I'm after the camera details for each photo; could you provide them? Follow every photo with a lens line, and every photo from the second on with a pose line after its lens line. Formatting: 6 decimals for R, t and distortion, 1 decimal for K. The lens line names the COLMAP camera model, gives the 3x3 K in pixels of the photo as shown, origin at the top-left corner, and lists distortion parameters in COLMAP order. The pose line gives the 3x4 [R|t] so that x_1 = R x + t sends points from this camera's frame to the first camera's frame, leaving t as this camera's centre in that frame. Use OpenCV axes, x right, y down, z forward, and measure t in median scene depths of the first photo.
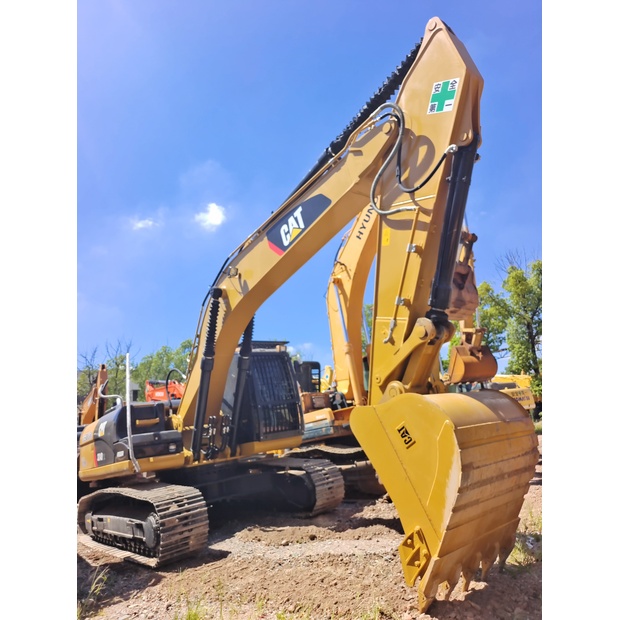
lens RADIAL K [[422.2, 0, 318.5], [0, 422.2, 311.2], [0, 0, 1]] dist [-0.002350, -0.001033]
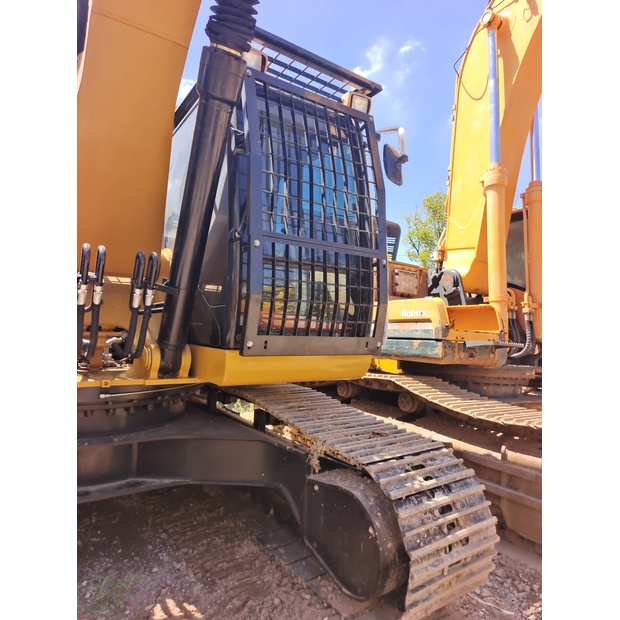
lens RADIAL K [[422.2, 0, 318.5], [0, 422.2, 311.2], [0, 0, 1]] dist [-0.002350, -0.001033]
pose [[0.978438, 0.182268, -0.097150, -0.055534], [-0.152371, 0.954528, 0.256241, 0.175085], [0.139437, -0.235913, 0.961718, 0.655209]]
